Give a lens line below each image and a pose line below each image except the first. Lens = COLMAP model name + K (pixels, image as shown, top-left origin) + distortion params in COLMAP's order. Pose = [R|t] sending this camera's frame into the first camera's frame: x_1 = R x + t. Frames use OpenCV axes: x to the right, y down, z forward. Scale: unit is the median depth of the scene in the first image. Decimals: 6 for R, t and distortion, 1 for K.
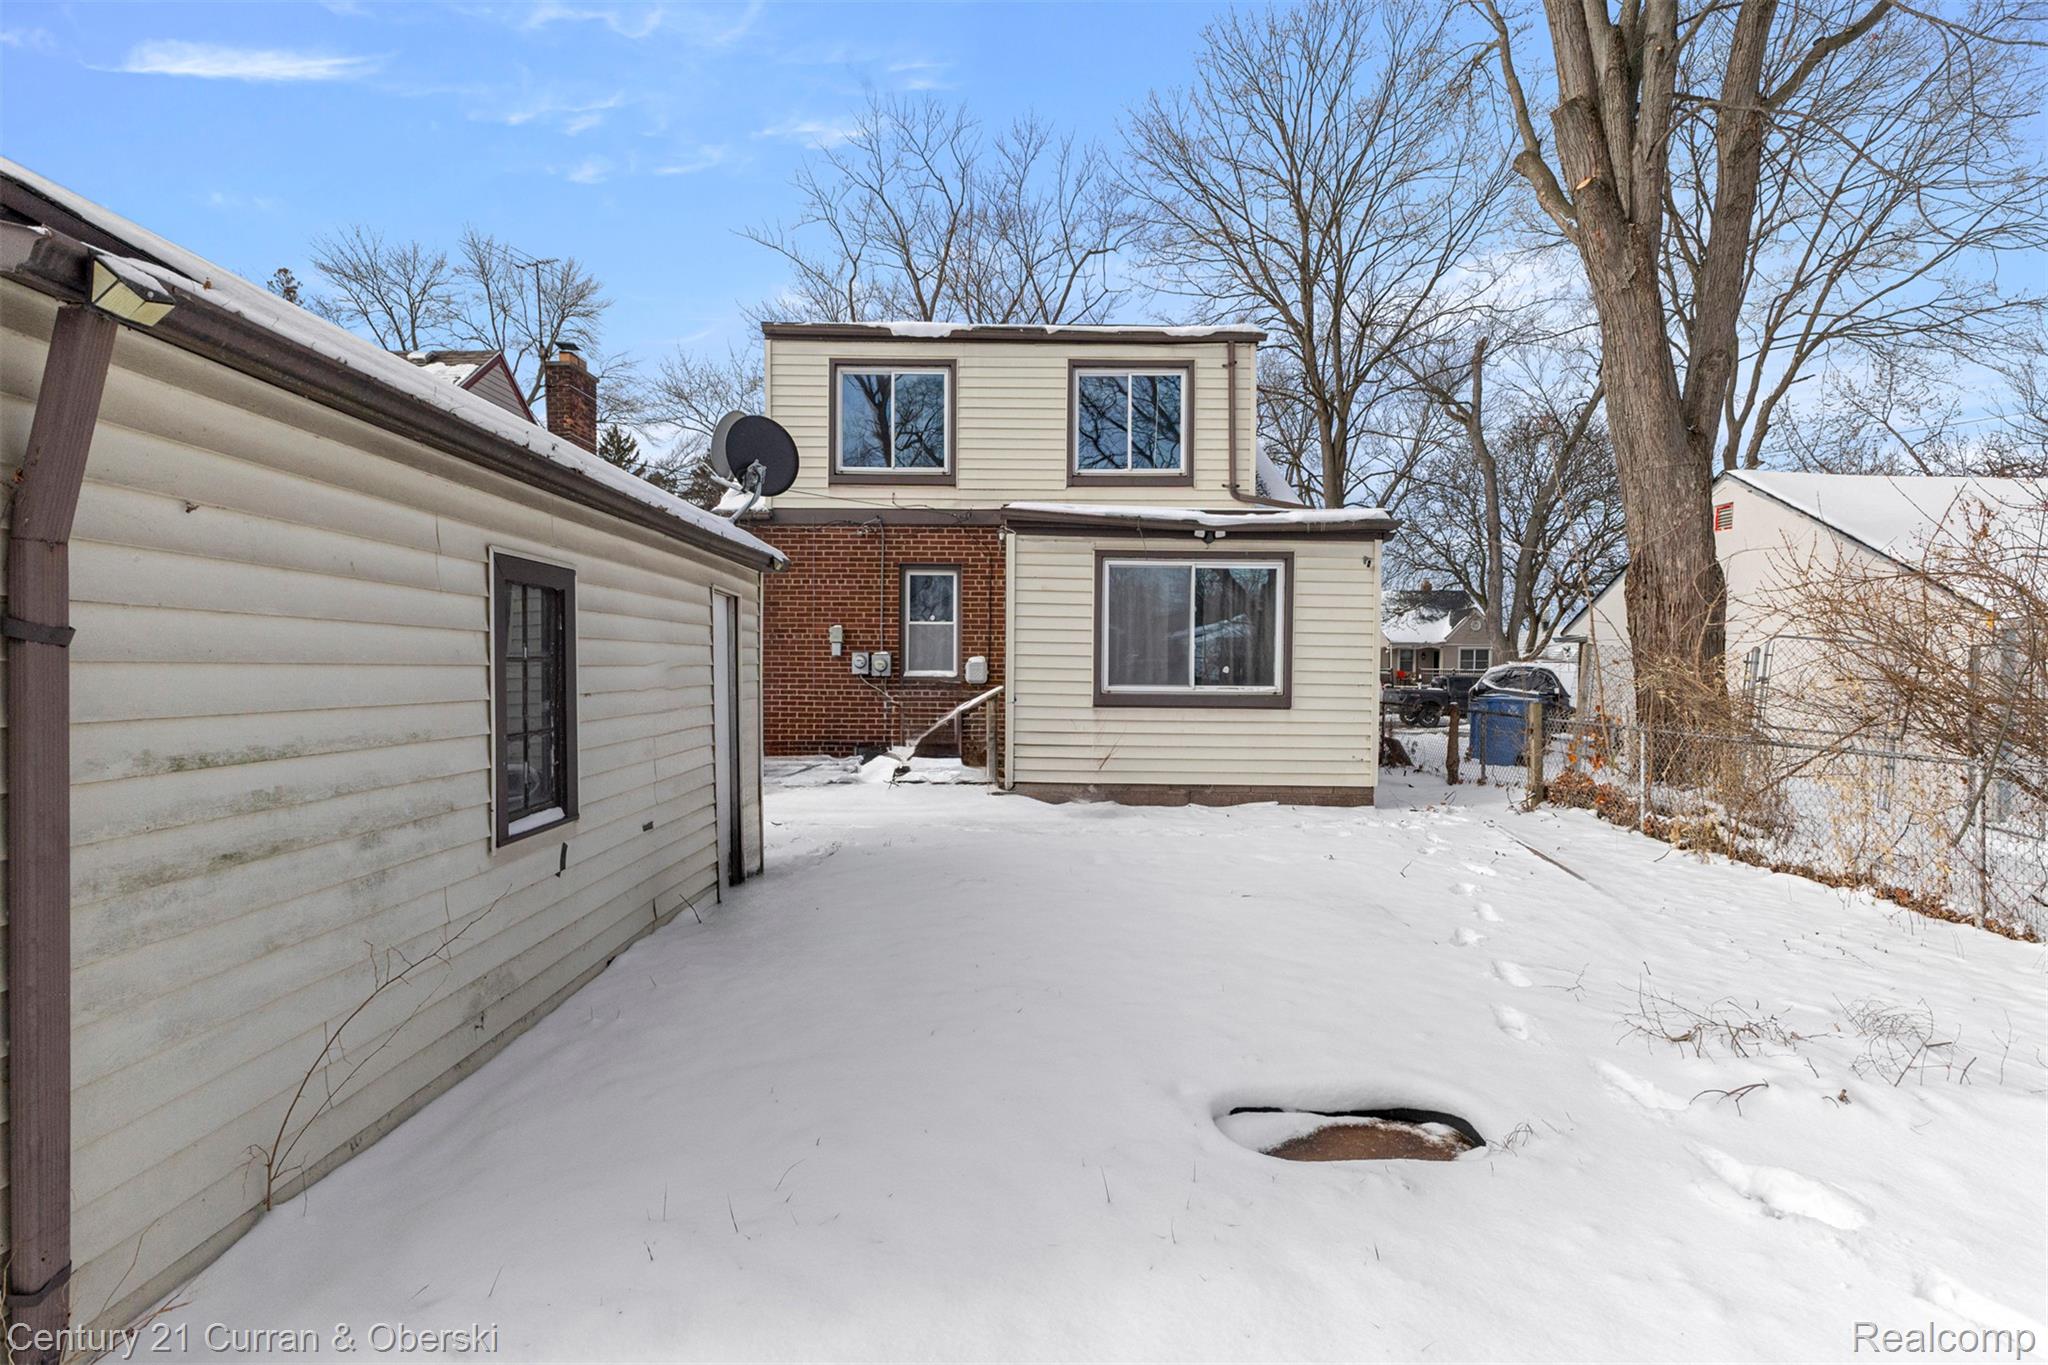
lens RADIAL K [[1014.7, 0, 1033.3], [0, 1014.7, 683.4], [0, 0, 1]] dist [0.009707, -0.000232]
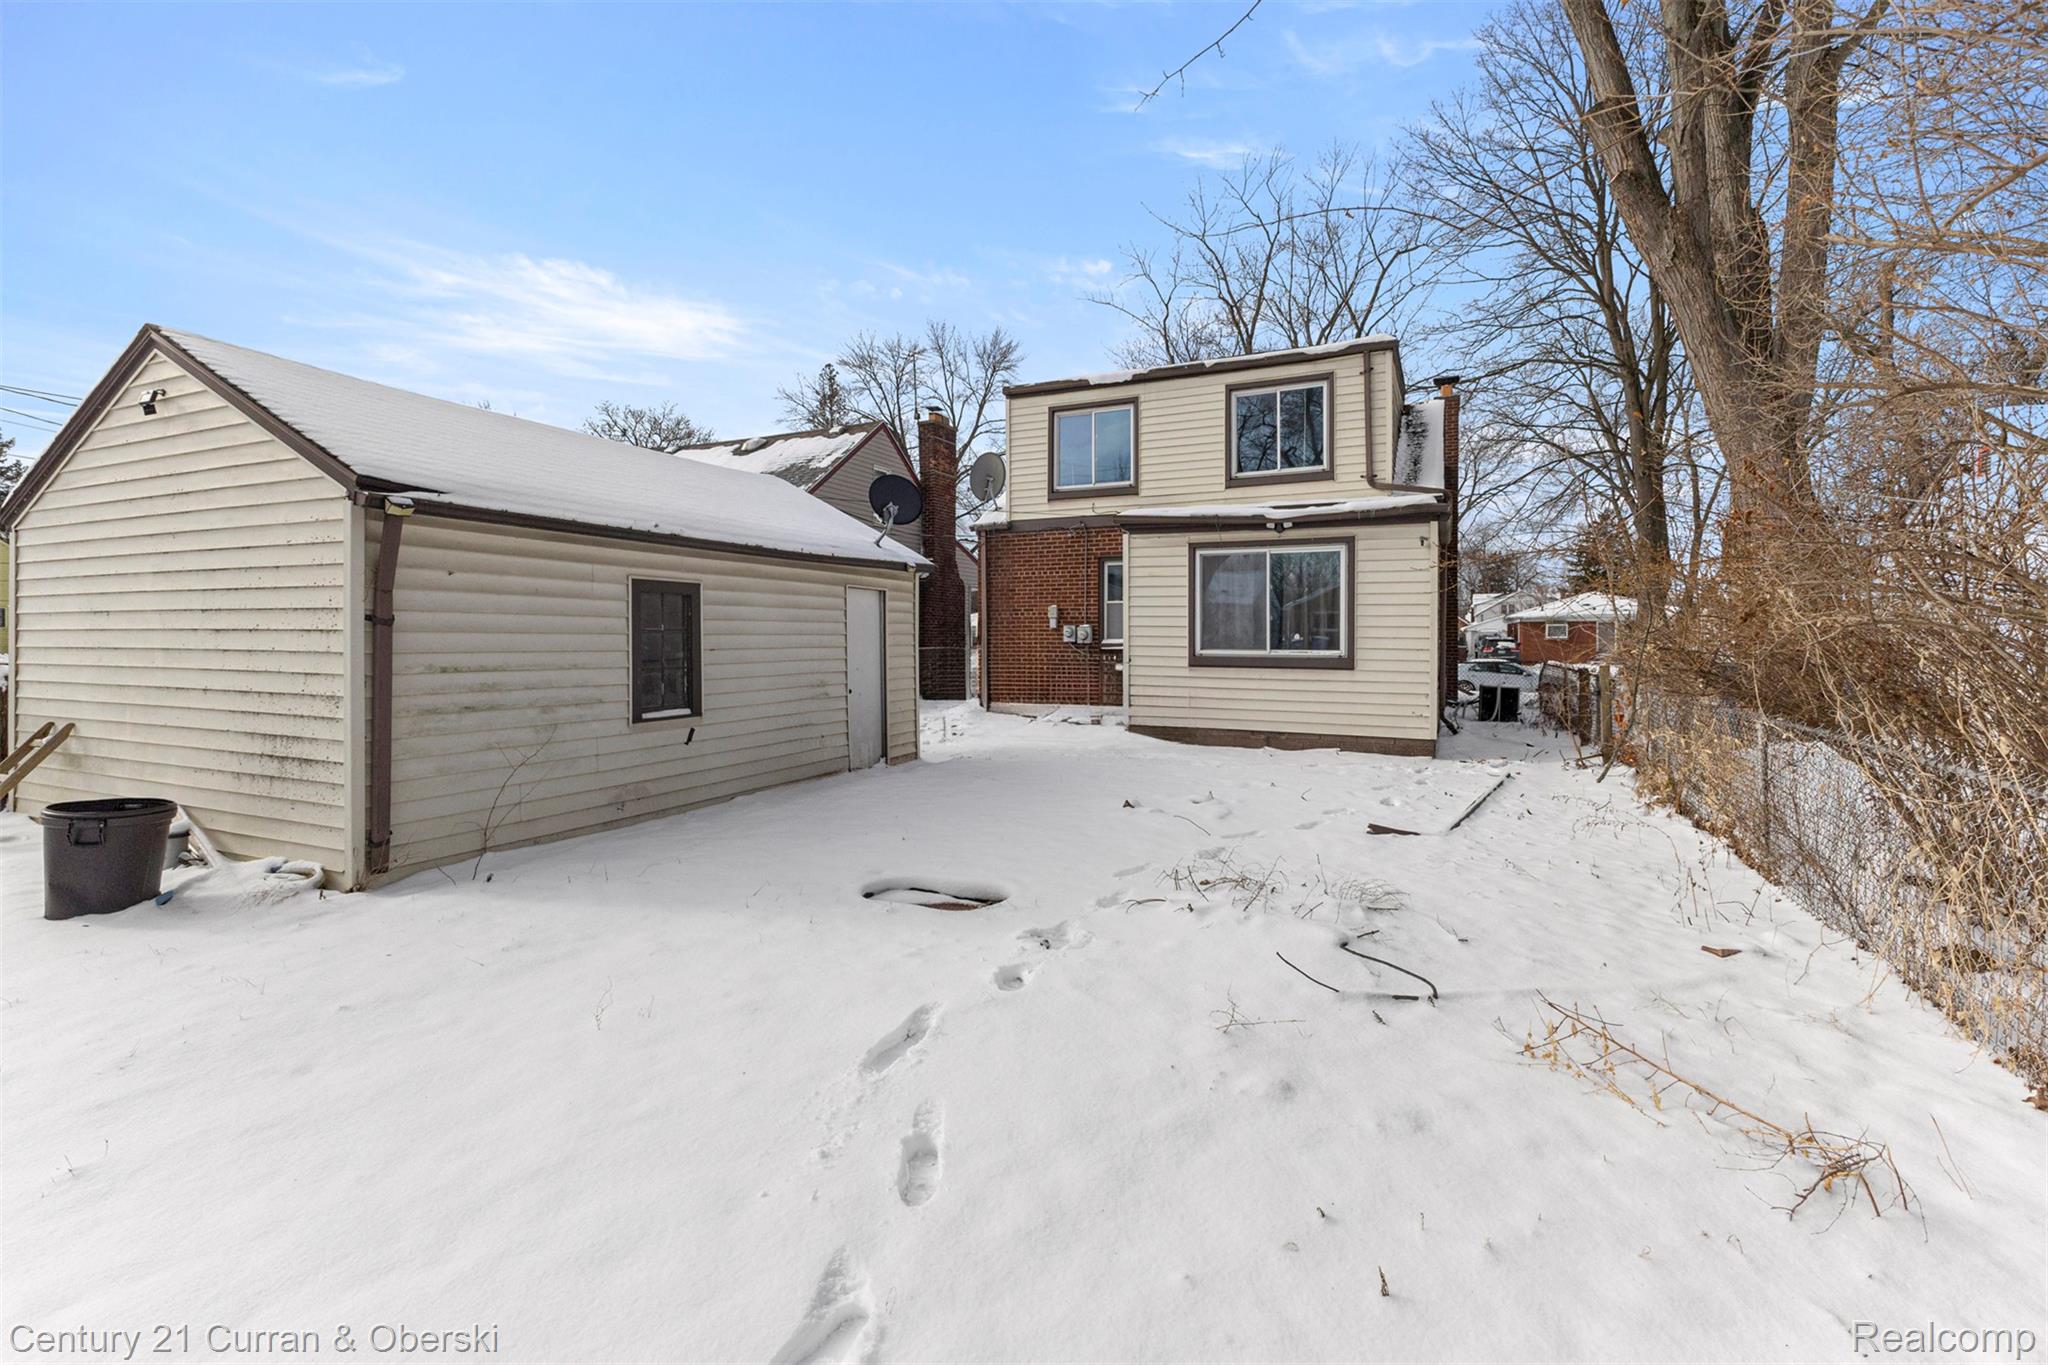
lens RADIAL K [[903.8, 0, 1017.1], [0, 903.8, 635.9], [0, 0, 1]] dist [0.004645, 0.000196]
pose [[0.895685, -0.005440, -0.444655, 0.371414], [-0.003408, 0.999812, -0.019096, 0.007209], [0.444675, 0.018619, 0.895498, -0.107541]]
